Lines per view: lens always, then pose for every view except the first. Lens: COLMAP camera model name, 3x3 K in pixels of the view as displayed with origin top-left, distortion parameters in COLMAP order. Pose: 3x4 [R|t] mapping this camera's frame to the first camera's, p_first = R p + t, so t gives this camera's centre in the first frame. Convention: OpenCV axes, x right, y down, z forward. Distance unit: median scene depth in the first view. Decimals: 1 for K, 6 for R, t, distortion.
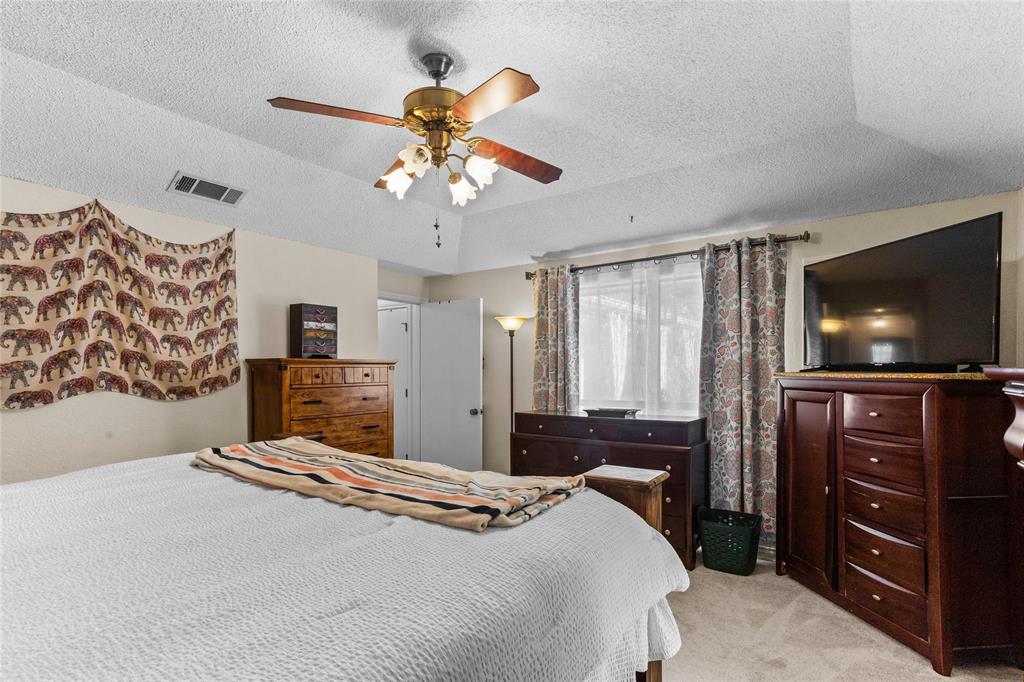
lens RADIAL K [[510.6, 0, 513.2], [0, 510.6, 379.1], [0, 0, 1]] dist [-0.019053, 0.028024]
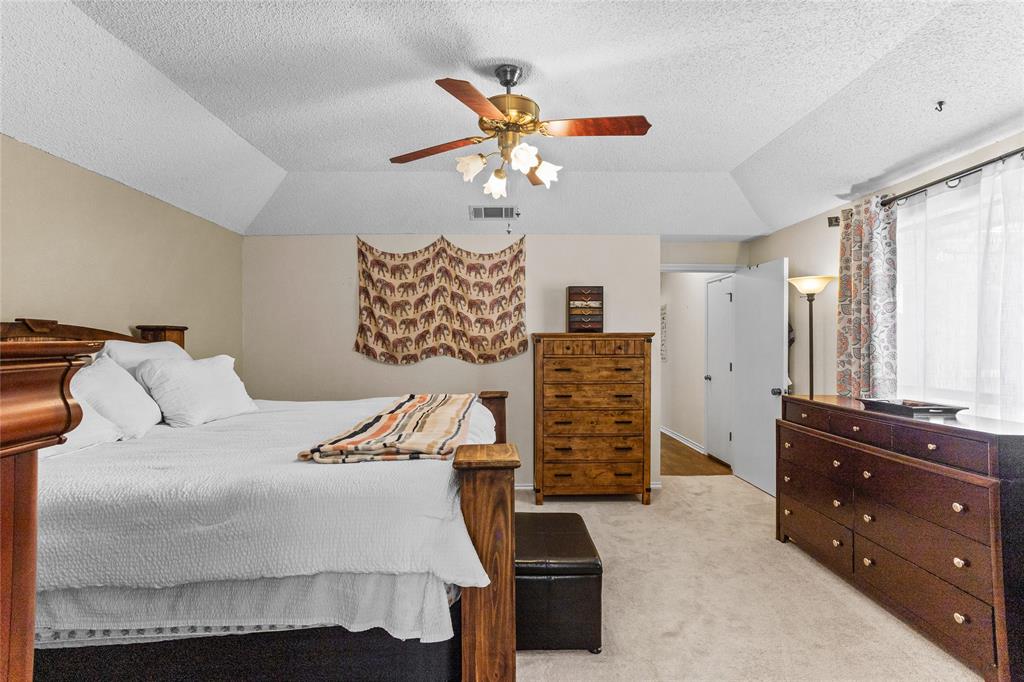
lens RADIAL K [[492.7, 0, 511.6], [0, 492.7, 335.4], [0, 0, 1]] dist [-0.018259, 0.036192]
pose [[0.595826, -0.009540, -0.803057, 0.457068], [-0.016273, 0.999581, -0.023948, -0.004990], [0.802949, 0.027336, 0.595421, 0.225920]]
